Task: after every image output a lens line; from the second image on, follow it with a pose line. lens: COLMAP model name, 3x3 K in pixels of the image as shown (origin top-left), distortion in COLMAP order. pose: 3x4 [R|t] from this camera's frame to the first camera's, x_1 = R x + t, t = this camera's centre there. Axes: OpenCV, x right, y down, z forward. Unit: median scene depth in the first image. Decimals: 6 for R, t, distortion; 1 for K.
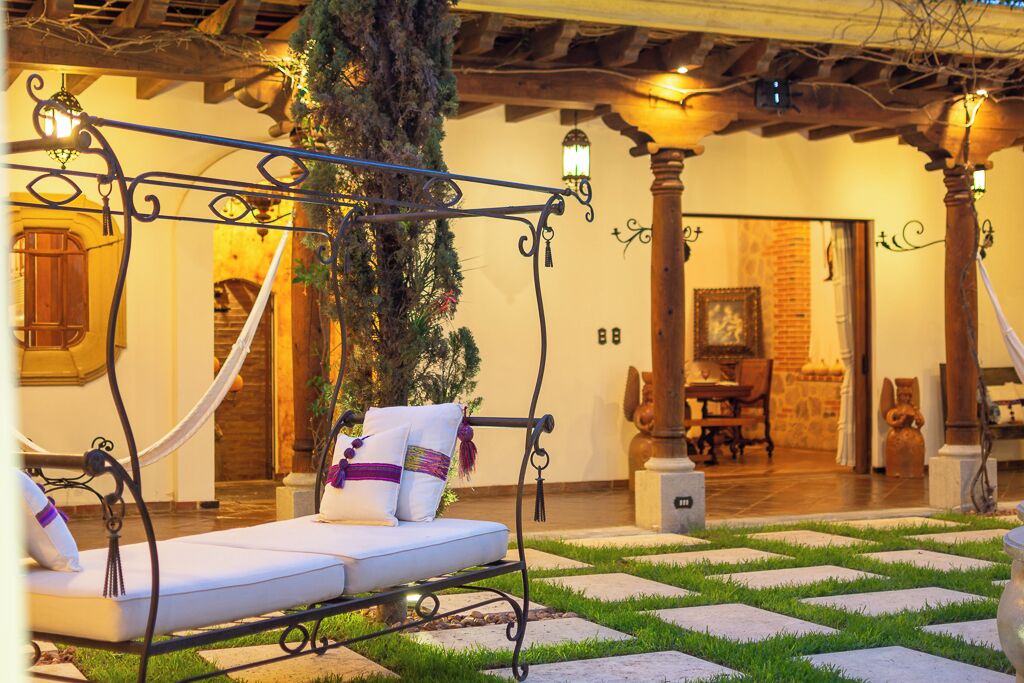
lens RADIAL K [[1588.0, 0, 510.7], [0, 1588.0, 343.7], [0, 0, 1]] dist [0.033968, 0.000000]
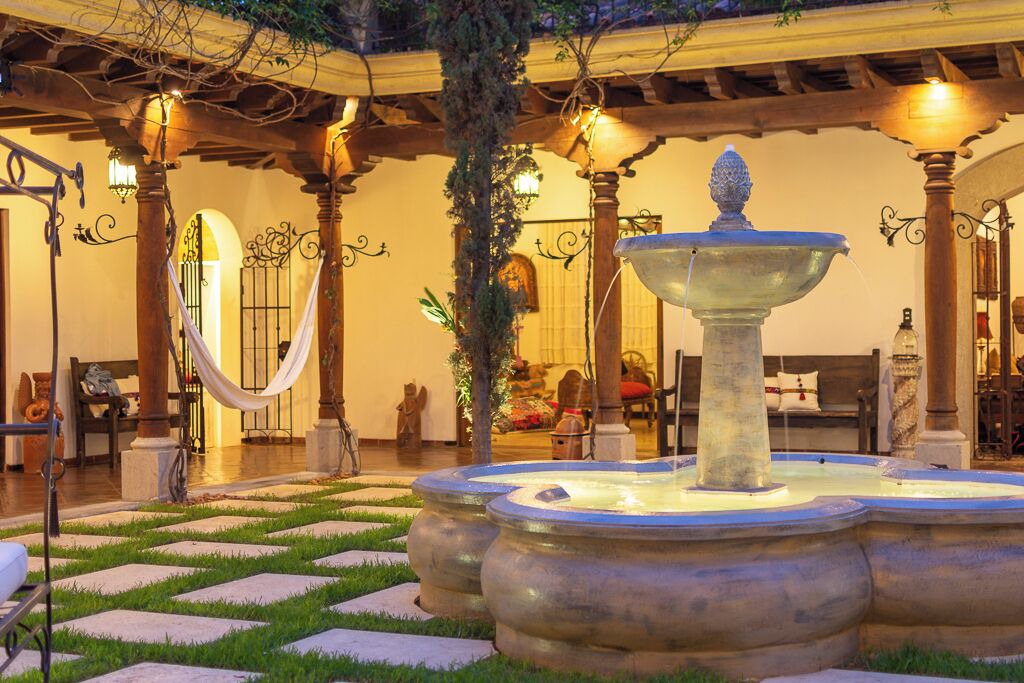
lens RADIAL K [[1588.0, 0, 511.1], [0, 1588.0, 339.5], [0, 0, 1]] dist [0.033968, 0.000000]
pose [[0.763462, -0.002611, 0.645848, -0.202302], [0.001012, 0.999995, 0.002846, -0.001627], [-0.645852, -0.001519, 0.763461, 0.077483]]
